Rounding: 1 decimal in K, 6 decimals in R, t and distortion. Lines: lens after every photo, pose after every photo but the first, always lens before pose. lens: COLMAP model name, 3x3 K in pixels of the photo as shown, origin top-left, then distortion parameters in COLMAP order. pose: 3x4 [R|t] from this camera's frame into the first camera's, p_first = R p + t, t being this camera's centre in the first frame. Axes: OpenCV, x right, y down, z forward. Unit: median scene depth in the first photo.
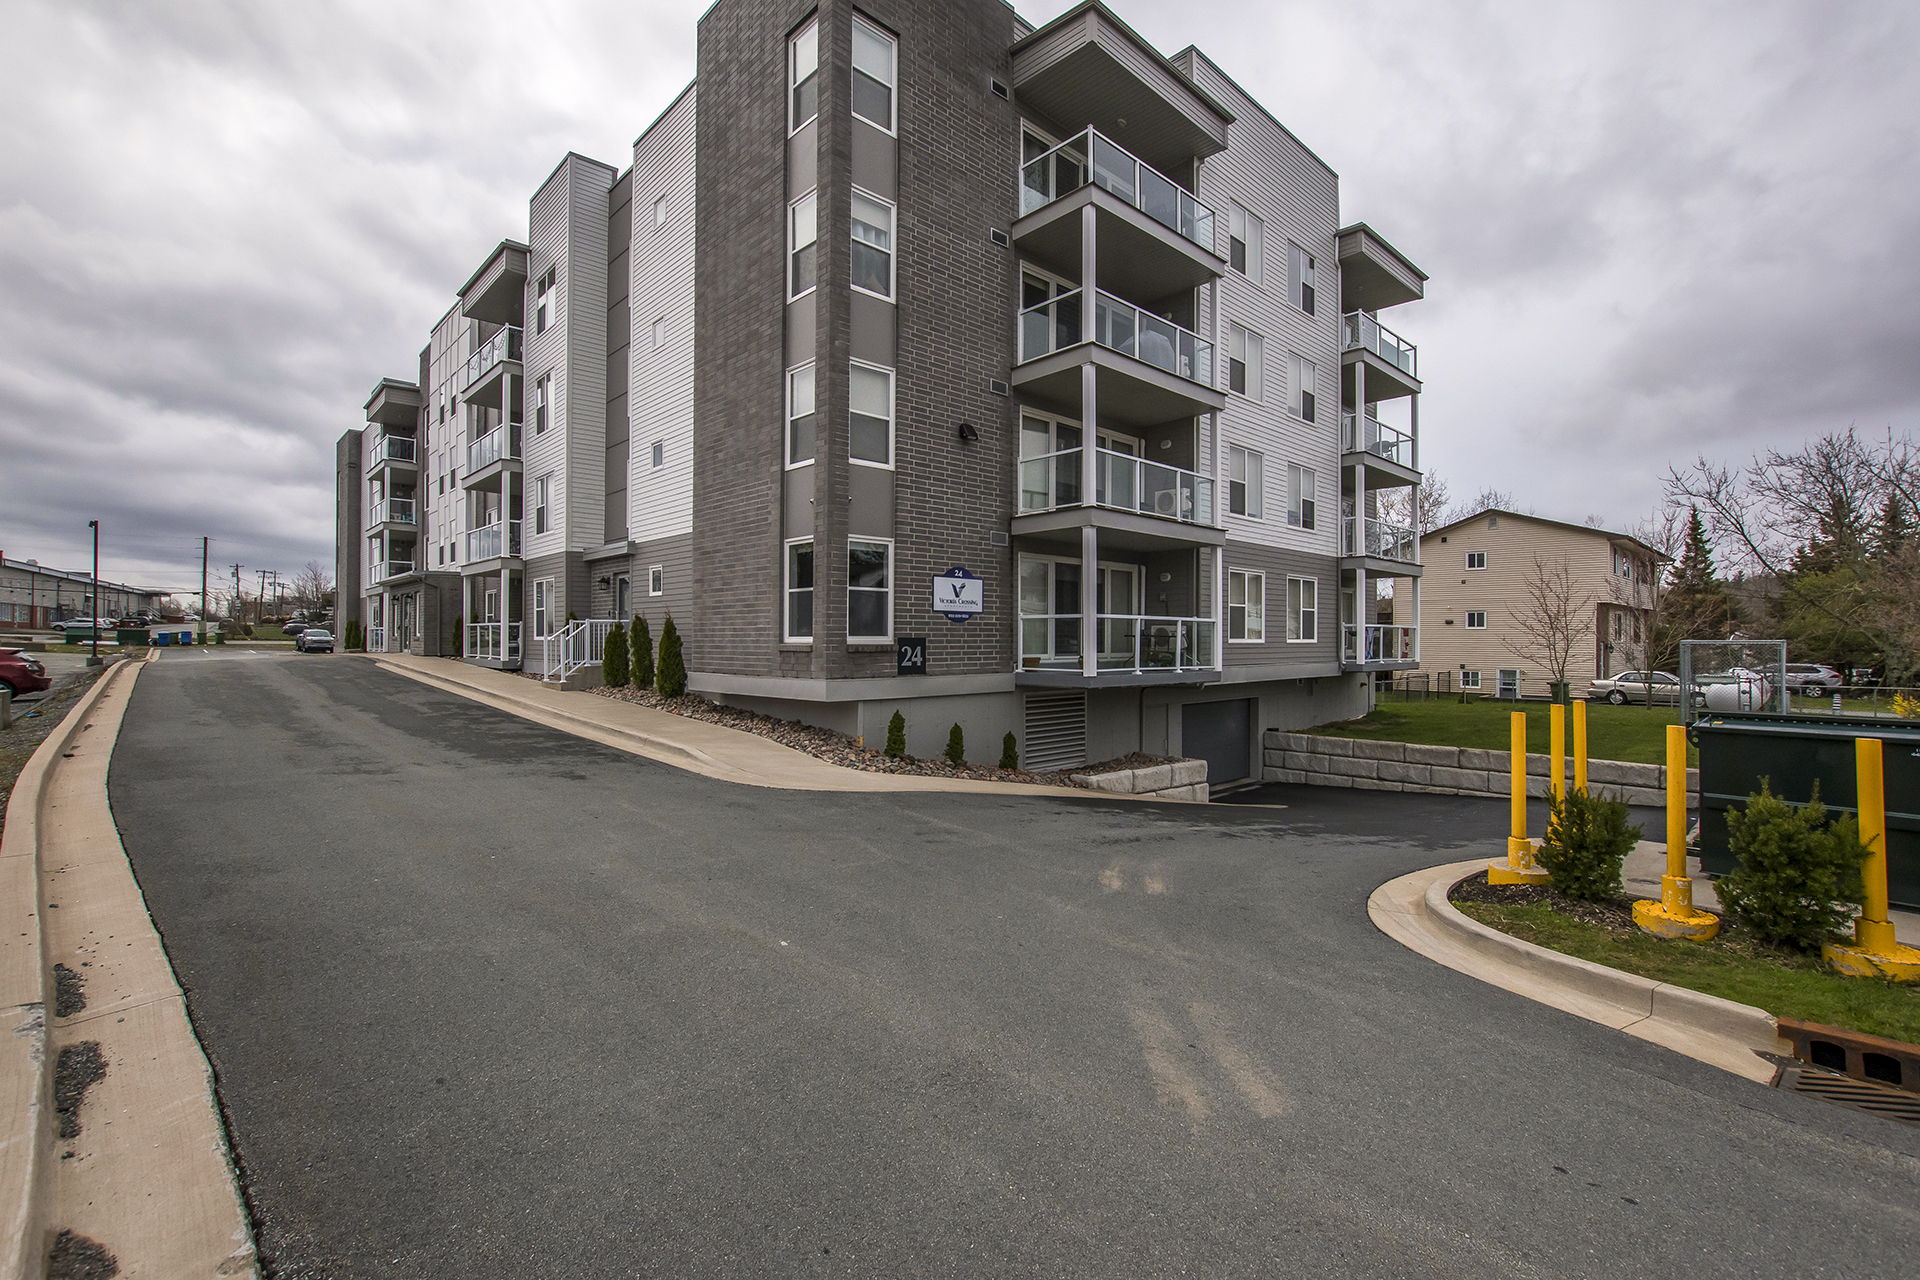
lens RADIAL K [[839.4, 0, 960.0], [0, 839.4, 640.0], [0, 0, 1]] dist [-0.016256, 0.000355]
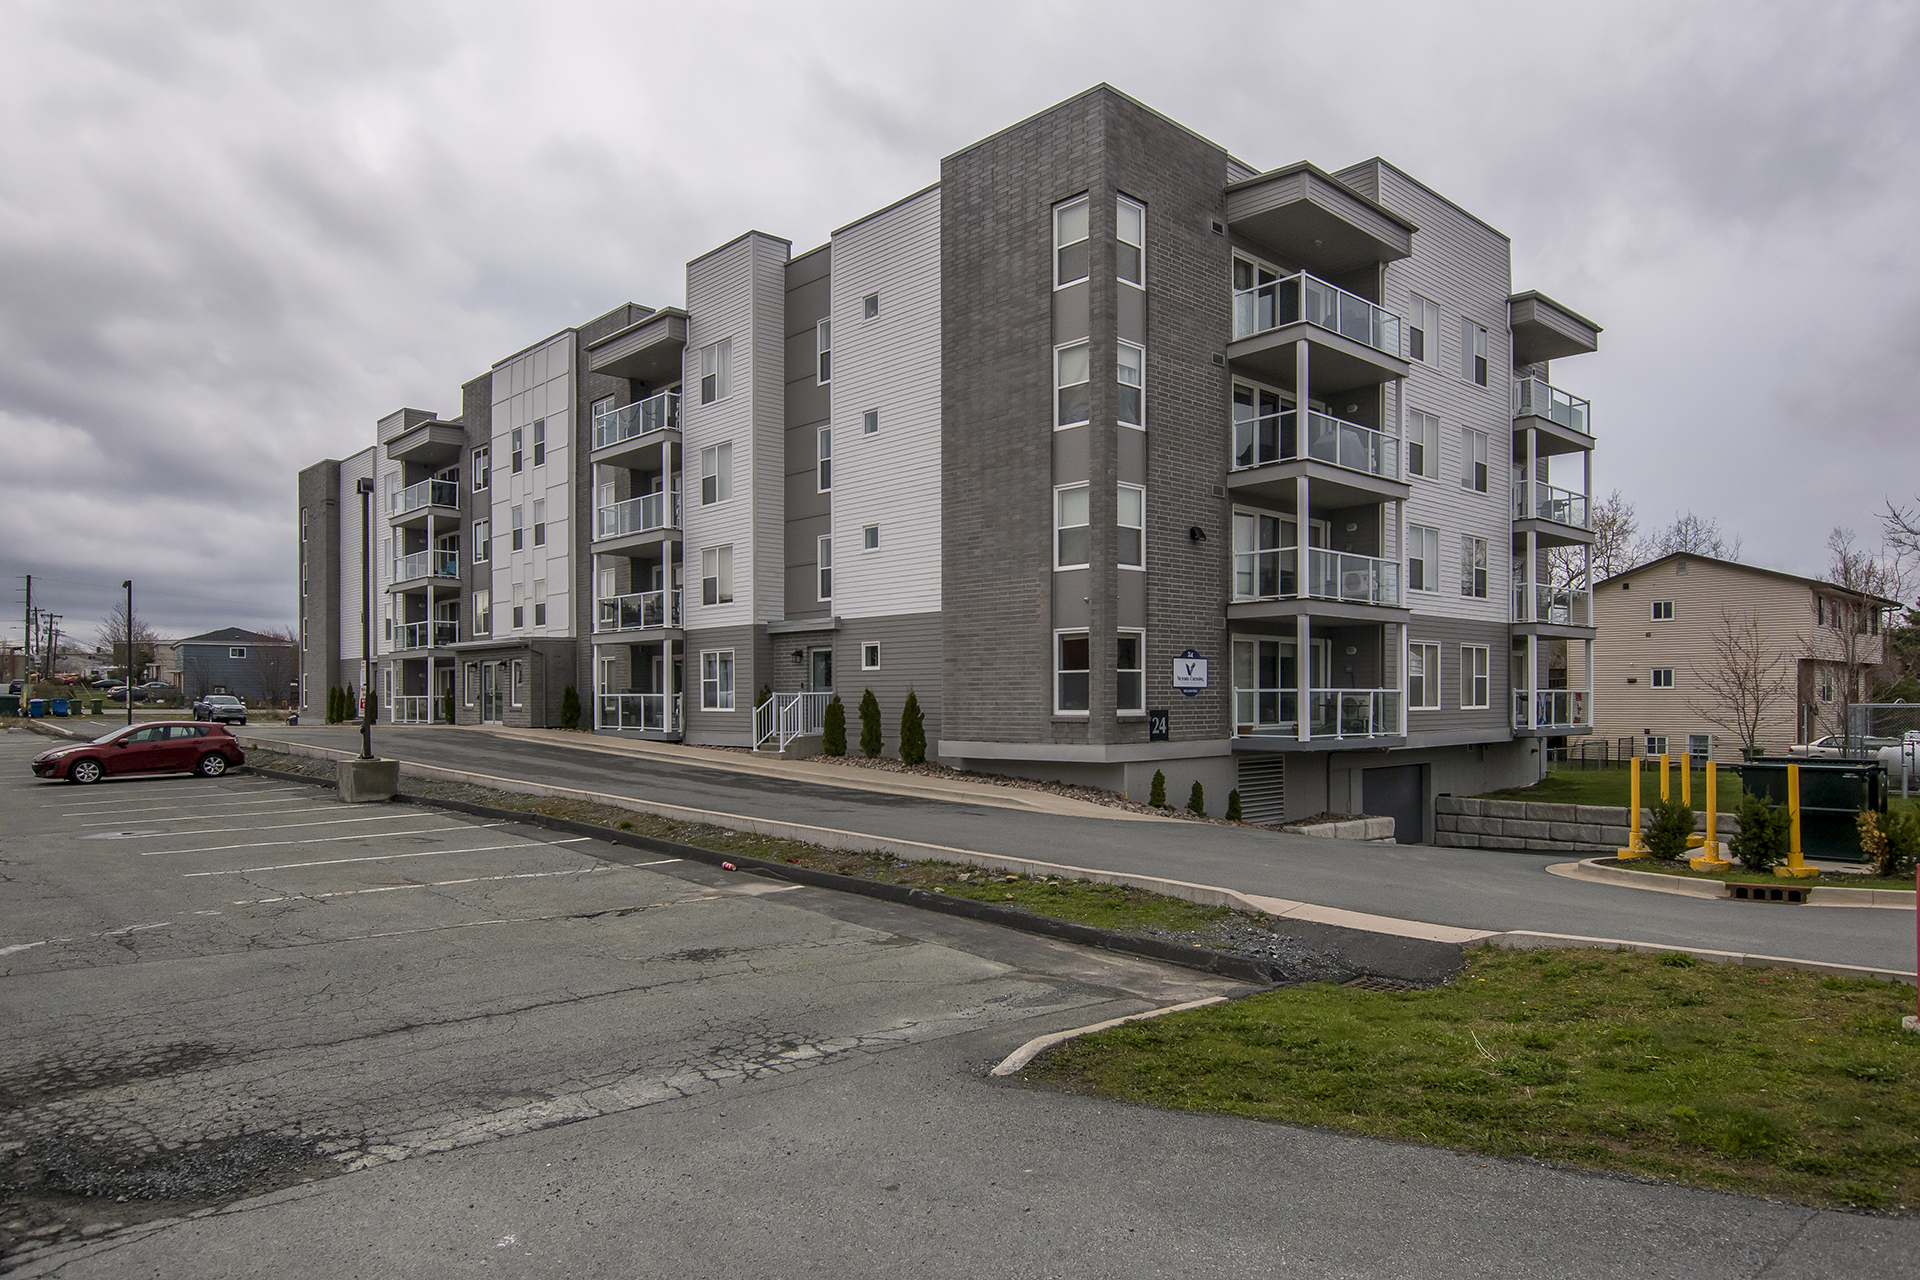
lens RADIAL K [[1185.5, 0, 957.8], [0, 1185.5, 710.1], [0, 0, 1]] dist [-0.001108, 0.000206]
pose [[0.999975, -0.007095, 0.000335, -0.287011], [0.007092, 0.999936, 0.008784, -0.016238], [-0.000398, -0.008782, 0.999961, -0.574827]]
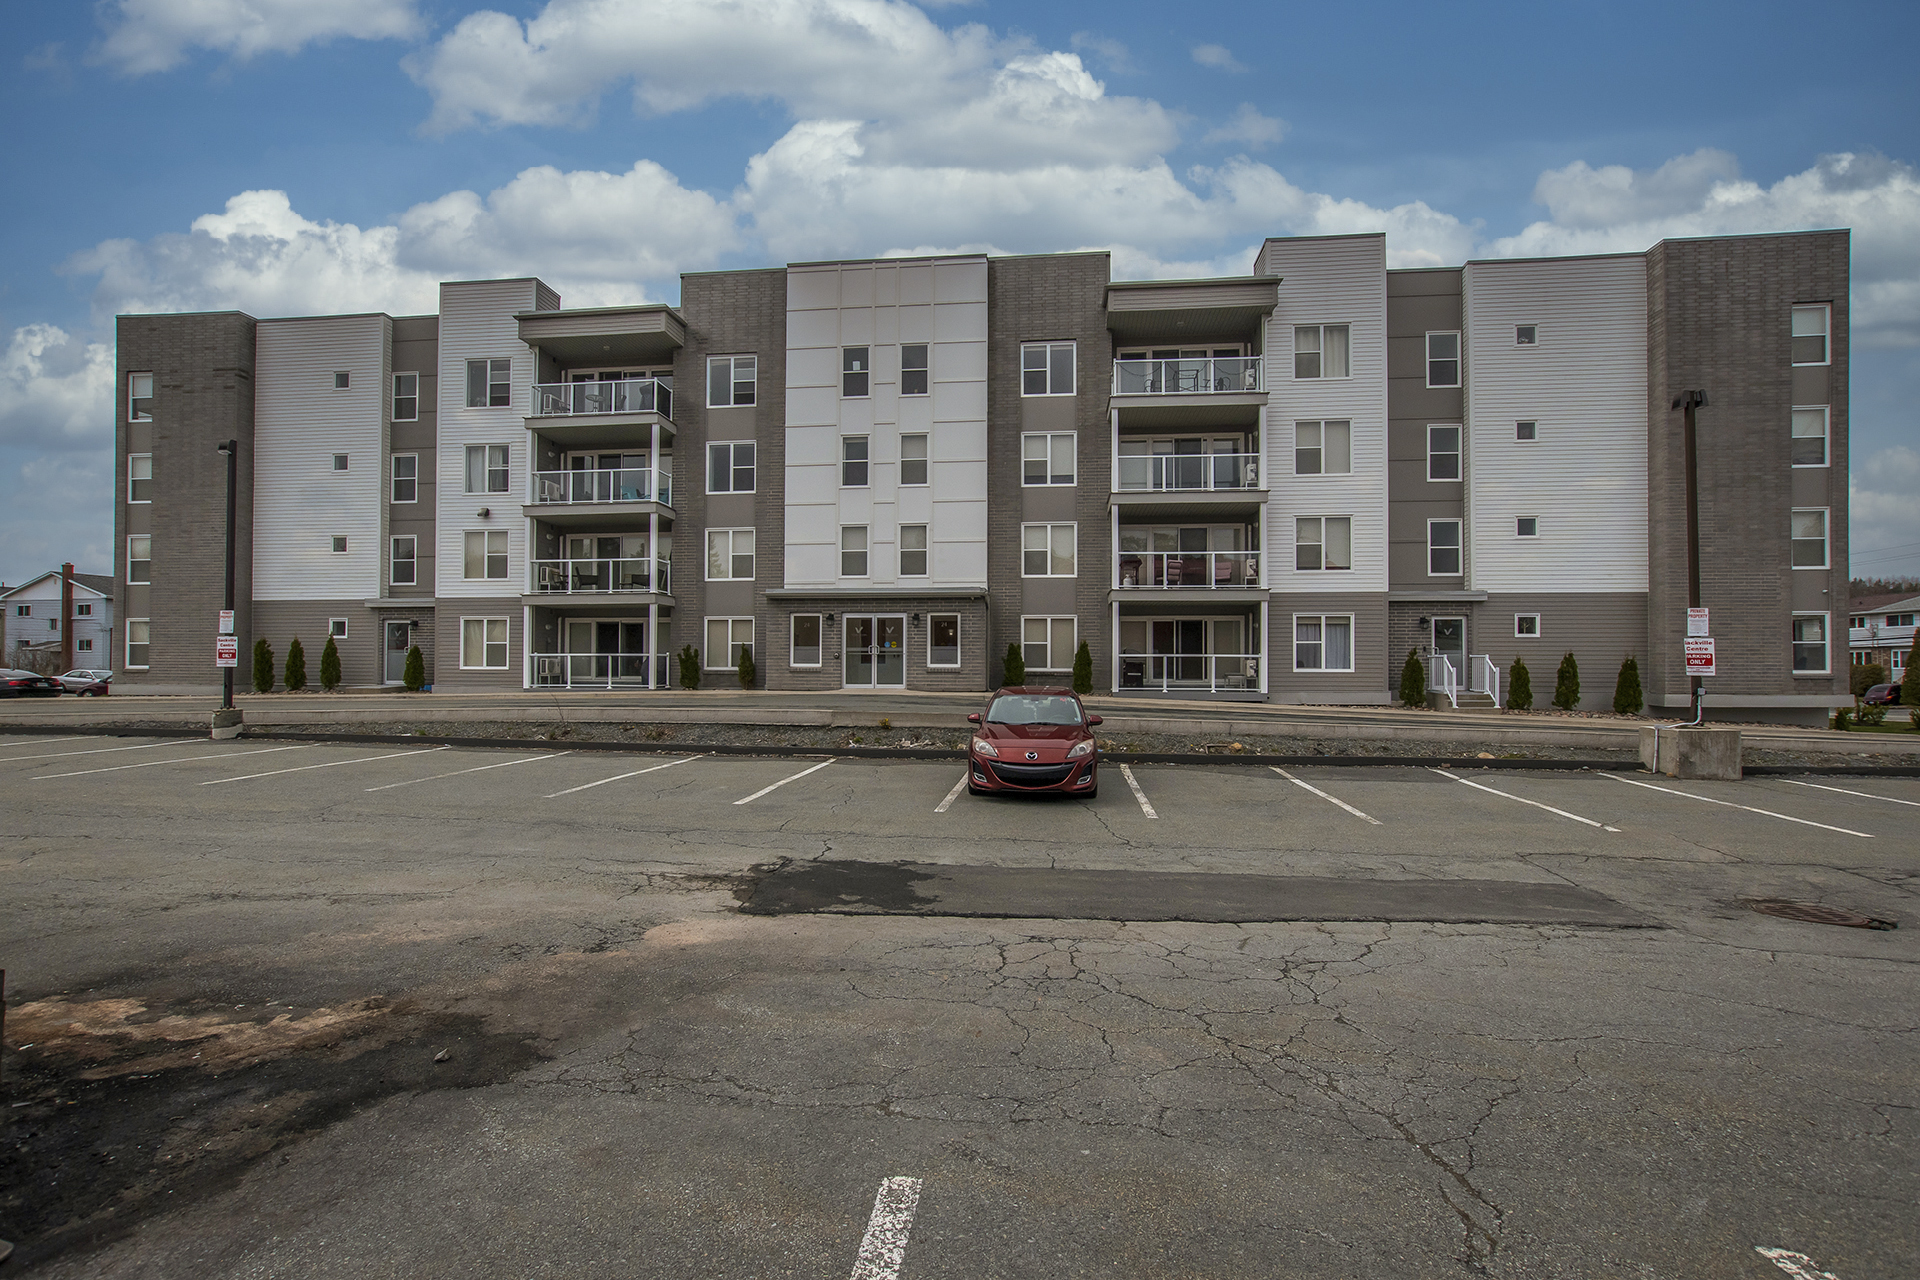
lens RADIAL K [[775.0, 0, 964.3], [0, 775.0, 659.0], [0, 0, 1]] dist [-0.023447, 0.011873]
pose [[0.761749, -0.000608, 0.647872, -2.000890], [0.001255, 0.999999, -0.000538, -0.022025], [-0.647871, 0.001223, 0.761749, 0.747007]]
